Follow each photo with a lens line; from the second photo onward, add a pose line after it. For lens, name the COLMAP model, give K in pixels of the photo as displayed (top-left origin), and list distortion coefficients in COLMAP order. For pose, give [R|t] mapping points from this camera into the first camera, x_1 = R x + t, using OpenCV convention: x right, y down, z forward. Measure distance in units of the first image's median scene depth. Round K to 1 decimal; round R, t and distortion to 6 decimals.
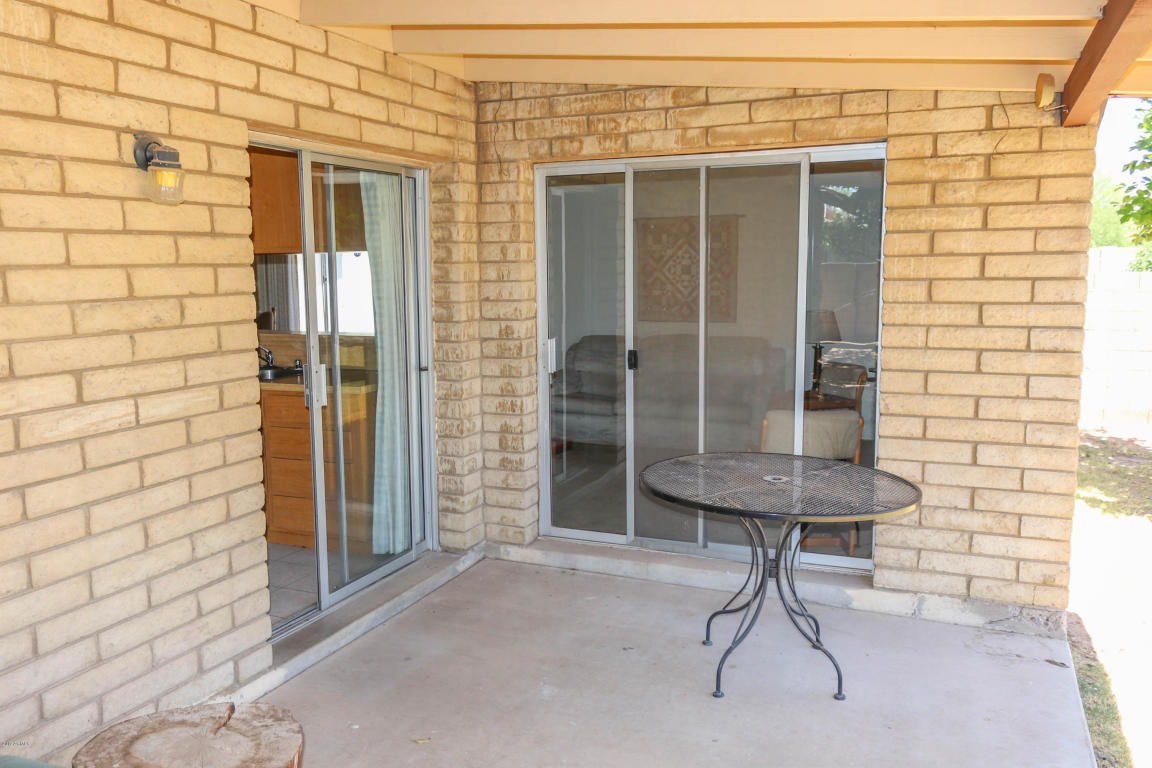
lens RADIAL K [[931.8, 0, 572.4], [0, 931.8, 387.9], [0, 0, 1]] dist [0.015311, -0.016252]
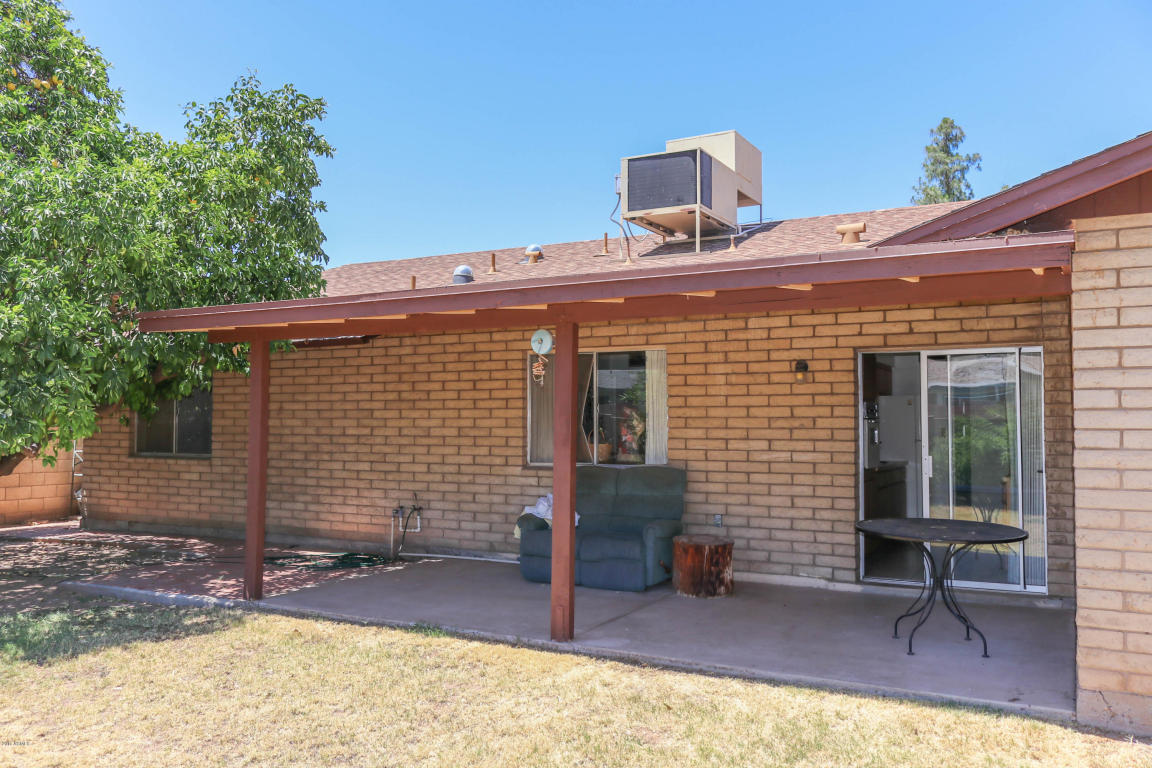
lens RADIAL K [[931.8, 0, 572.4], [0, 931.8, 387.9], [0, 0, 1]] dist [0.015311, -0.016252]
pose [[-0.096098, -0.029248, -0.994942, 2.271305], [-0.134097, 0.990836, -0.016175, -0.043938], [0.986298, 0.131864, -0.099140, 0.556008]]
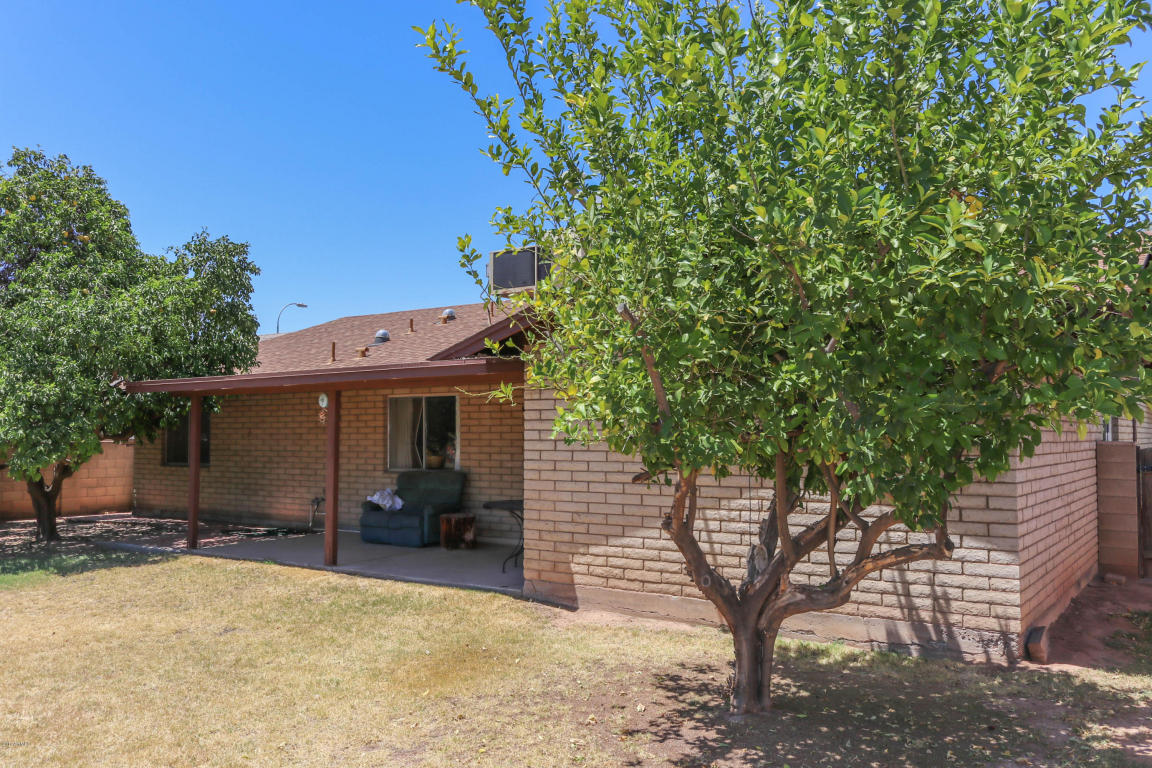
lens RADIAL K [[931.8, 0, 572.4], [0, 931.8, 387.9], [0, 0, 1]] dist [0.015311, -0.016252]
pose [[-0.210137, -0.037290, -0.976961, 3.621860], [-0.124899, 0.992108, -0.011003, -0.297072], [0.969661, 0.119709, -0.213136, 1.986363]]
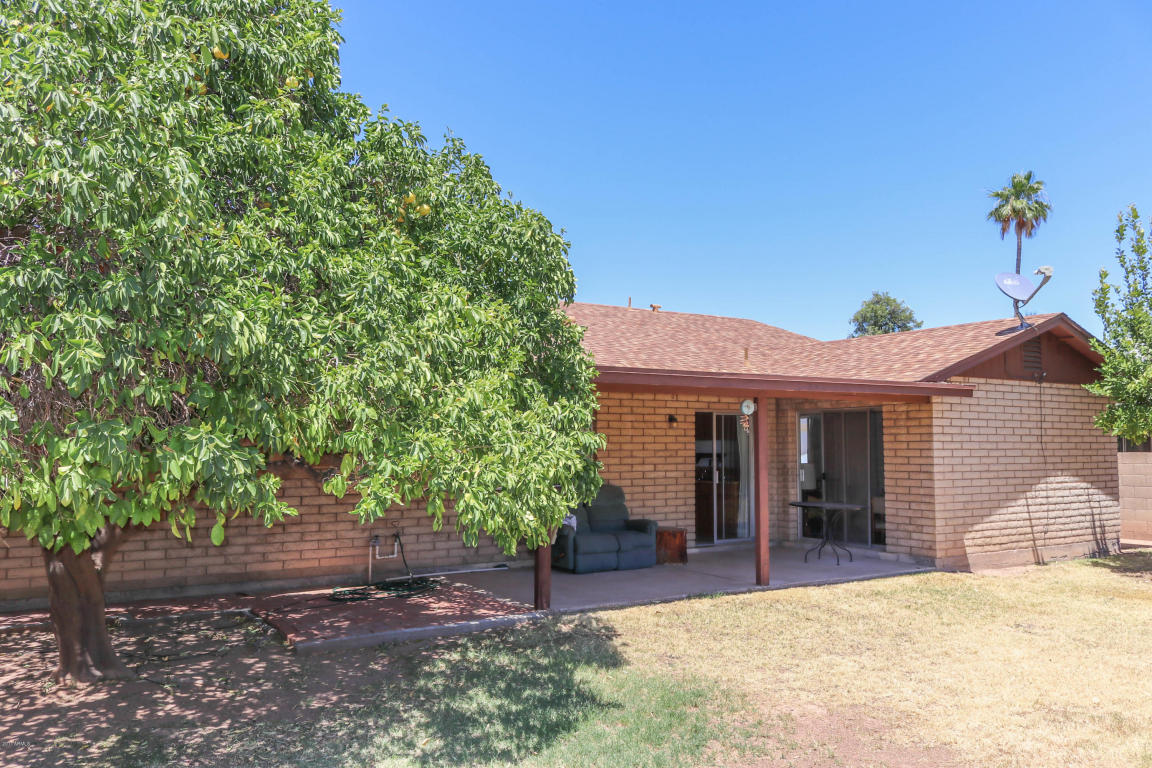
lens RADIAL K [[931.8, 0, 572.4], [0, 931.8, 387.9], [0, 0, 1]] dist [0.015311, -0.016252]
pose [[0.833680, -0.024698, -0.551695, 1.571361], [-0.081075, 0.982701, -0.166508, 0.379123], [0.546264, 0.183543, 0.817256, -2.858656]]
